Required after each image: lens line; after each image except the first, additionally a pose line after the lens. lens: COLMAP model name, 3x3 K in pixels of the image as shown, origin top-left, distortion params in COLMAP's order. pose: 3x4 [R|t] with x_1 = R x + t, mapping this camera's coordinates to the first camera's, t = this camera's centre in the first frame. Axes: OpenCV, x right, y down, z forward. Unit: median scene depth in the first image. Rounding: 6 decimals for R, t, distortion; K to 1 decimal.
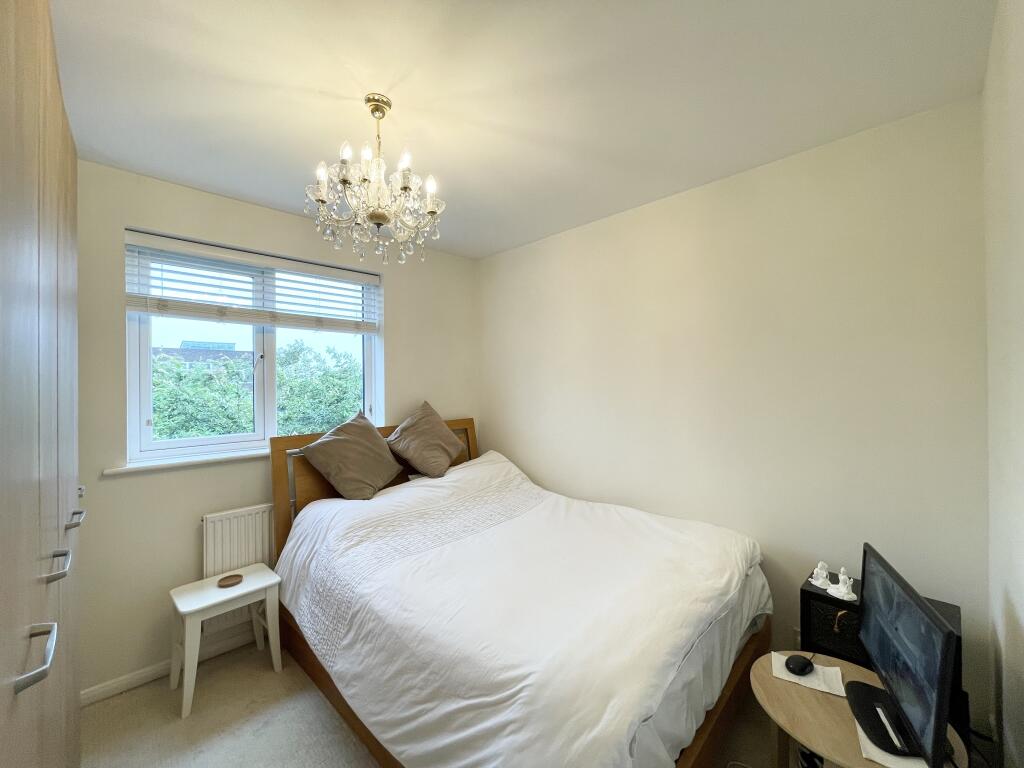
lens RADIAL K [[412.5, 0, 511.0], [0, 412.5, 380.5], [0, 0, 1]] dist [-0.002832, 0.000813]
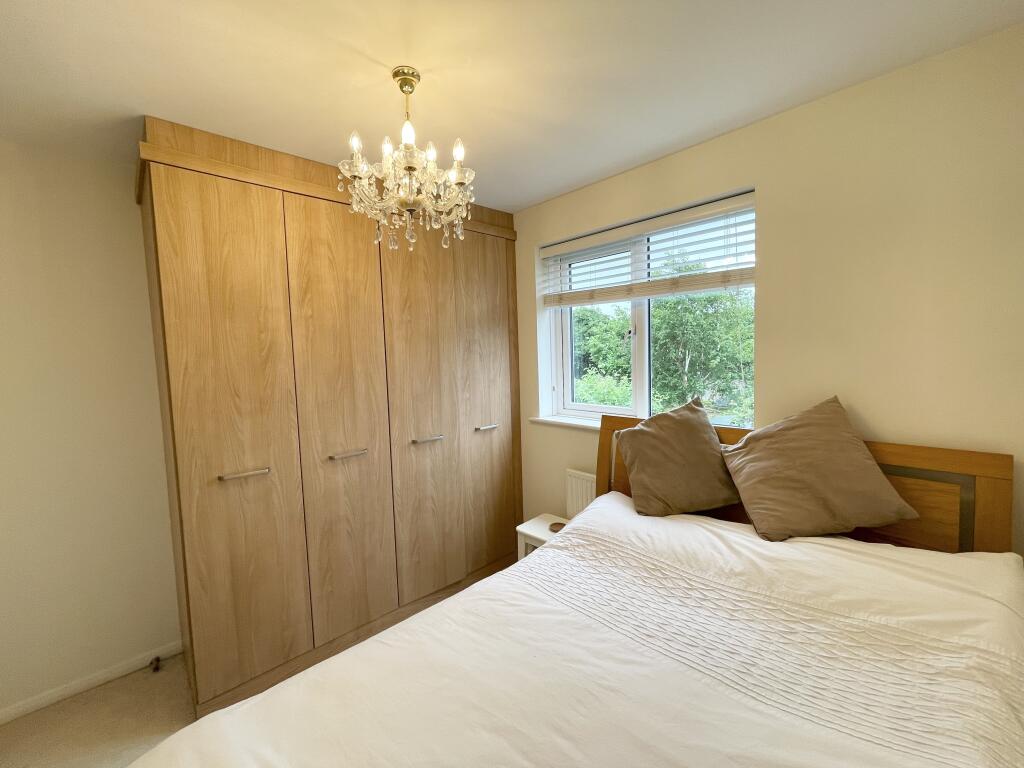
lens RADIAL K [[412.5, 0, 511.0], [0, 412.5, 380.5], [0, 0, 1]] dist [-0.002832, 0.000813]
pose [[-0.026380, 0.082647, -0.996230, 0.403206], [0.038044, 0.995938, 0.081616, -0.034450], [0.998928, -0.035747, -0.029417, 0.765663]]
